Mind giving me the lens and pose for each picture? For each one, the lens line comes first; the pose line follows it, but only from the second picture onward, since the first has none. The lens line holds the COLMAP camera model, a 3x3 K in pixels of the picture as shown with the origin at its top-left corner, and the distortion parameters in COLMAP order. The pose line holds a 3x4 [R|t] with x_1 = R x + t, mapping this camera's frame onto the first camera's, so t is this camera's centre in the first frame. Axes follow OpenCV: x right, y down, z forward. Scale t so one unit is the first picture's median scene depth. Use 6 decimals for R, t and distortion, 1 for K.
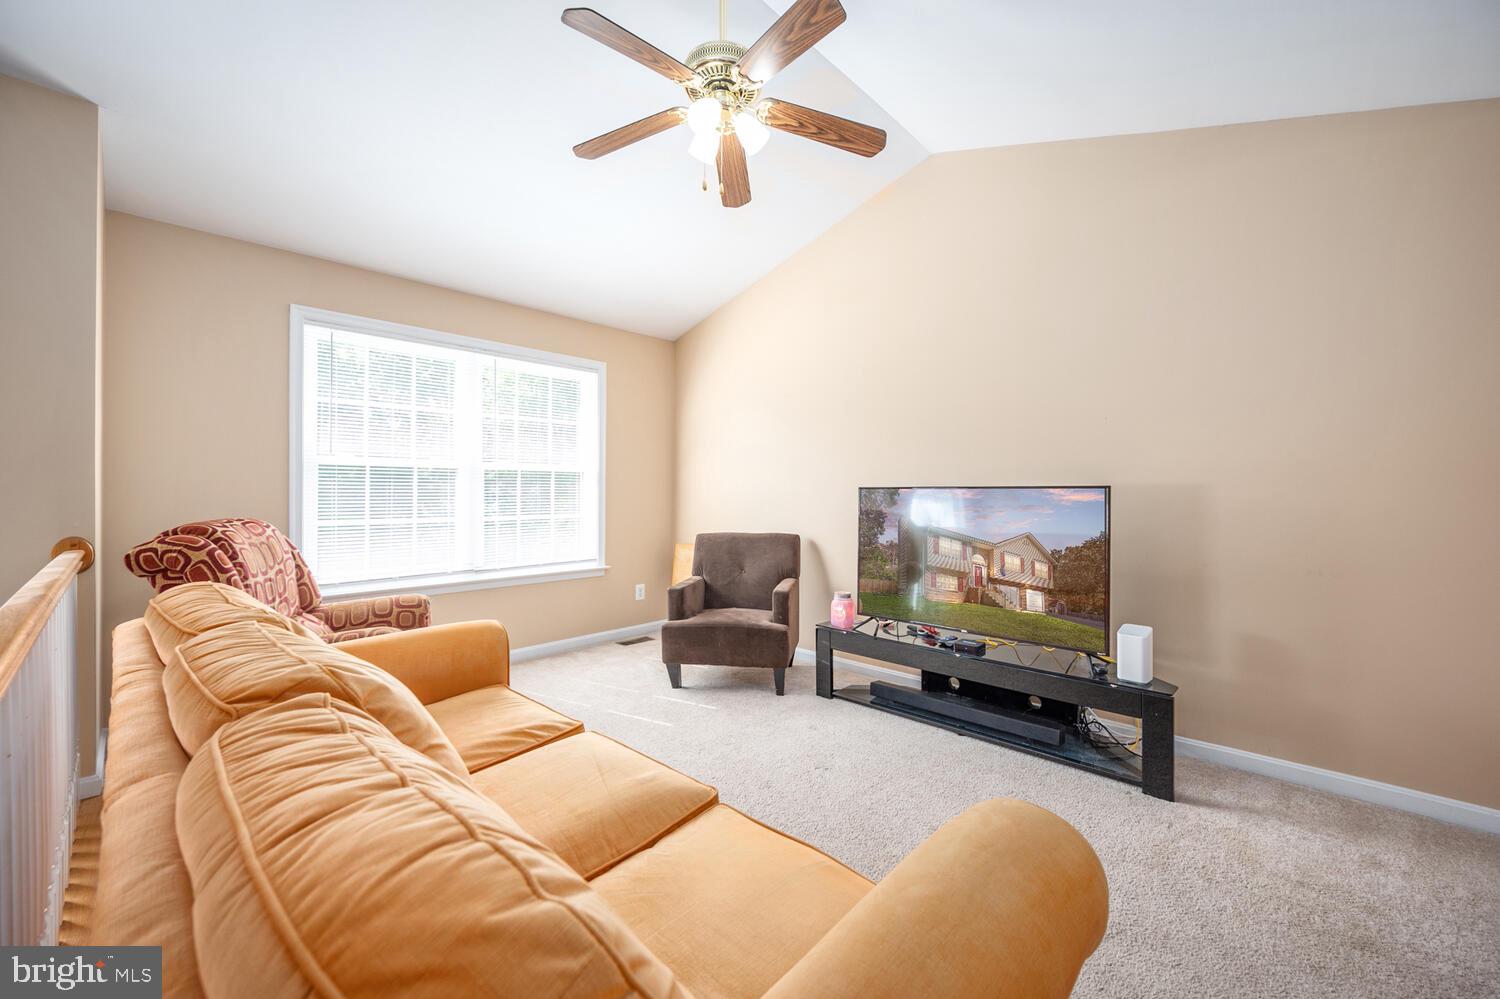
lens RADIAL K [[588.8, 0, 755.9], [0, 588.8, 492.2], [0, 0, 1]] dist [0.000901, 0.000066]
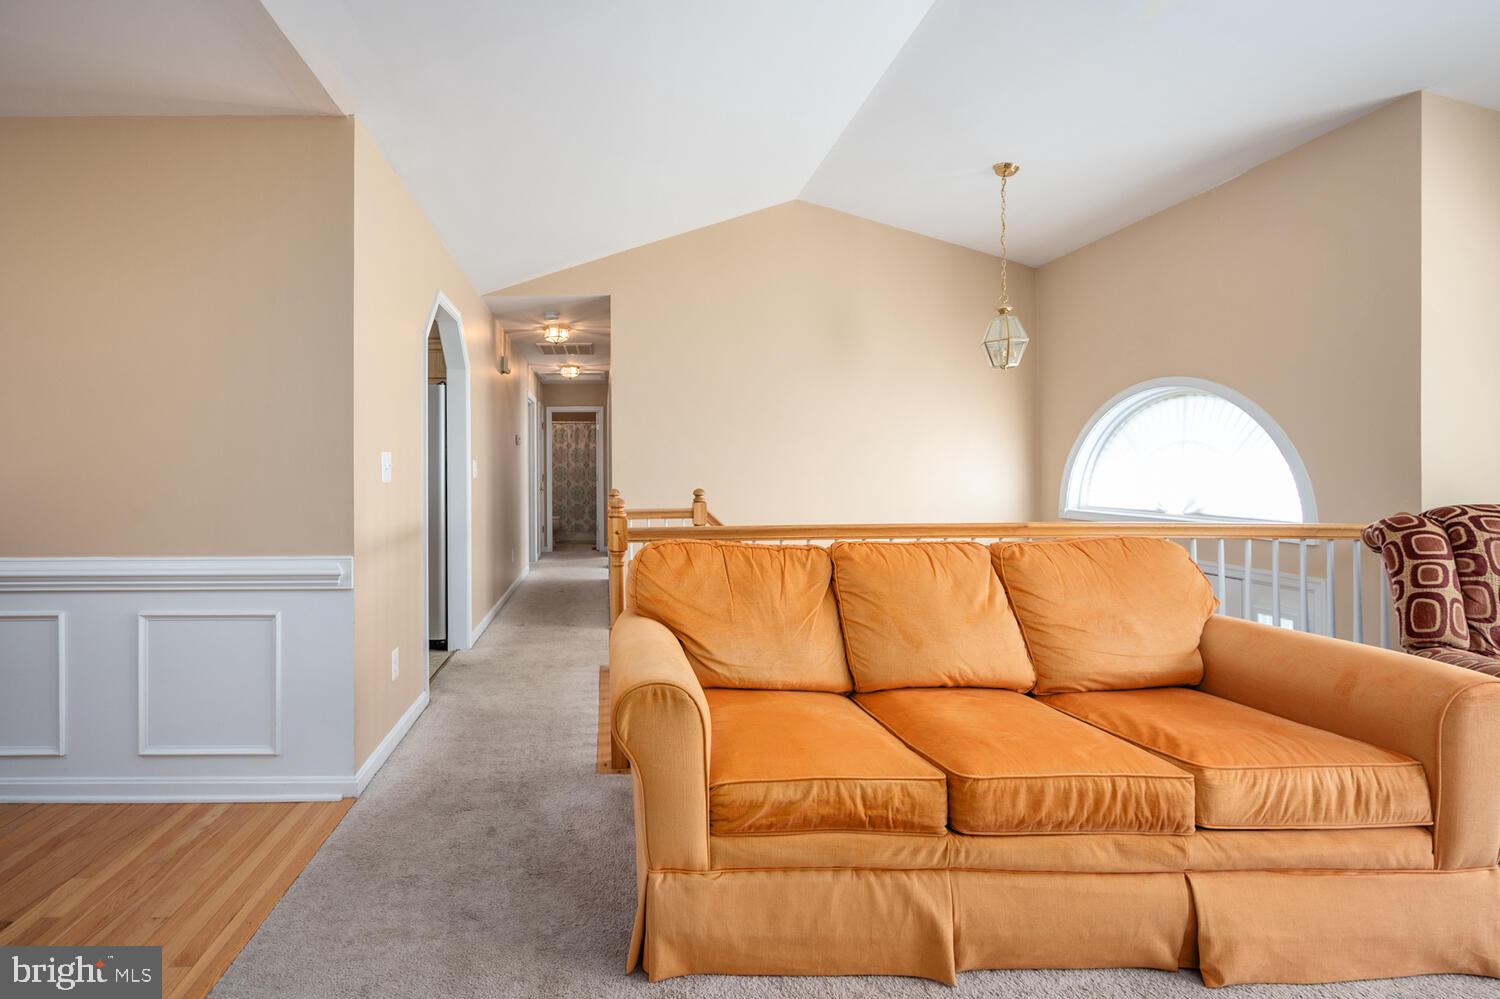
lens RADIAL K [[652.6, 0, 611.2], [0, 652.6, 471.9], [0, 0, 1]] dist [0.000533, -0.000032]
pose [[-0.719802, -0.000091, -0.694180, 0.506533], [-0.000343, 1.000000, 0.000225, 0.001989], [0.694180, 0.000401, -0.719802, 0.627397]]
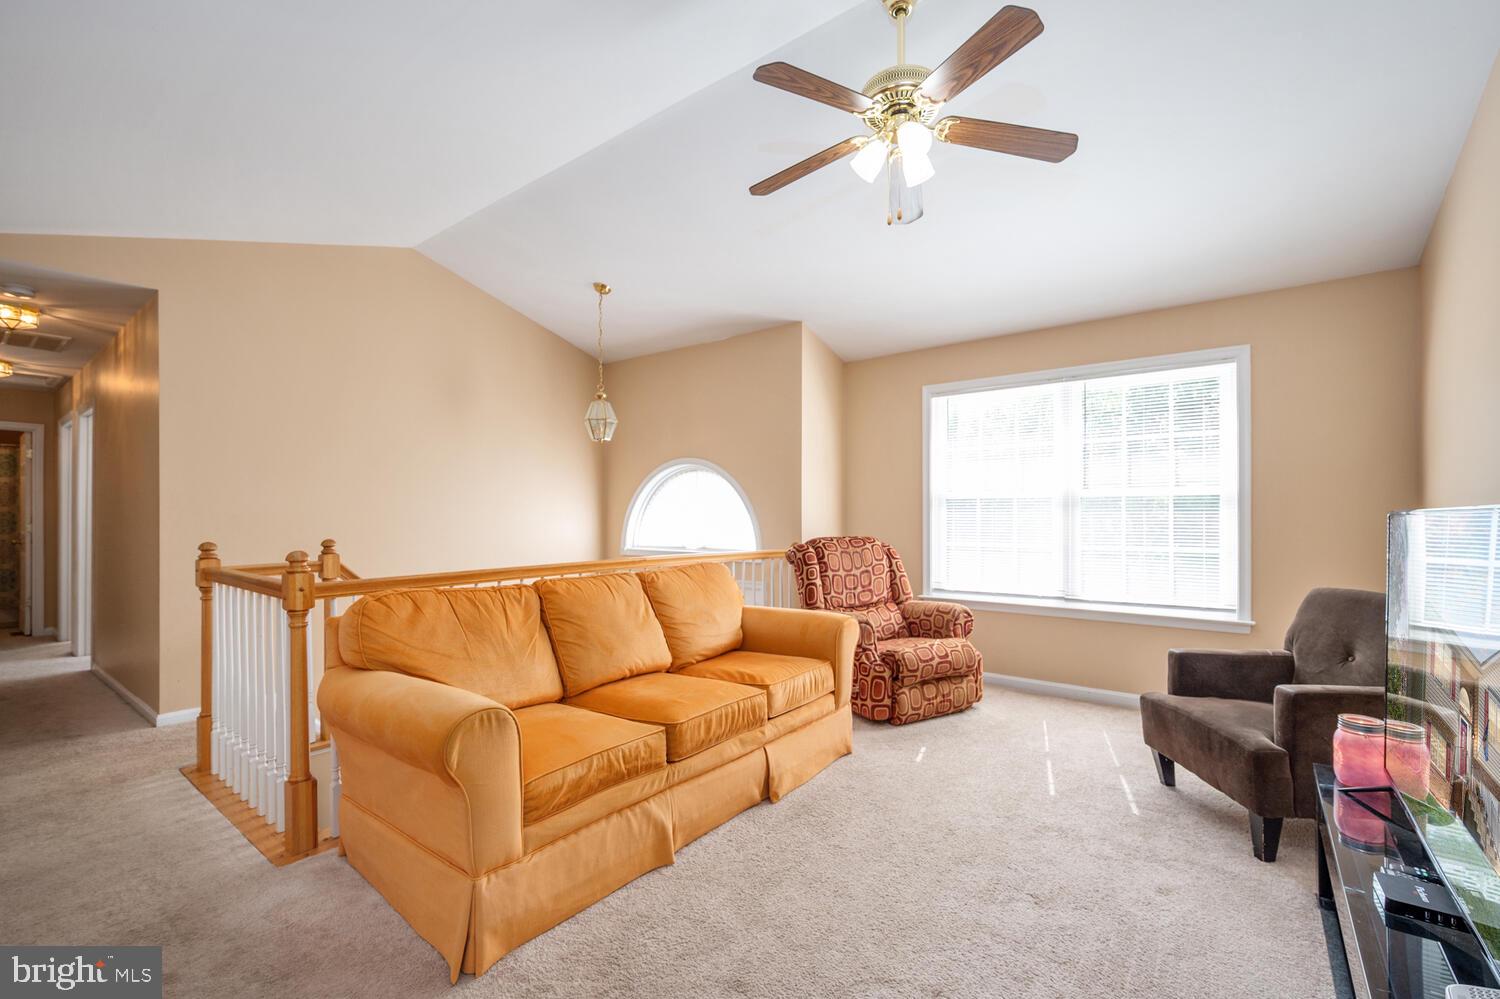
lens RADIAL K [[632.1, 0, 765.5], [0, 632.1, 516.7], [0, 0, 1]] dist [0.000705, 0.000050]
pose [[0.117906, -0.004856, -0.993013, 0.702797], [-0.001085, 0.999987, -0.005019, -0.000467], [0.993024, 0.001669, 0.117899, 0.473882]]
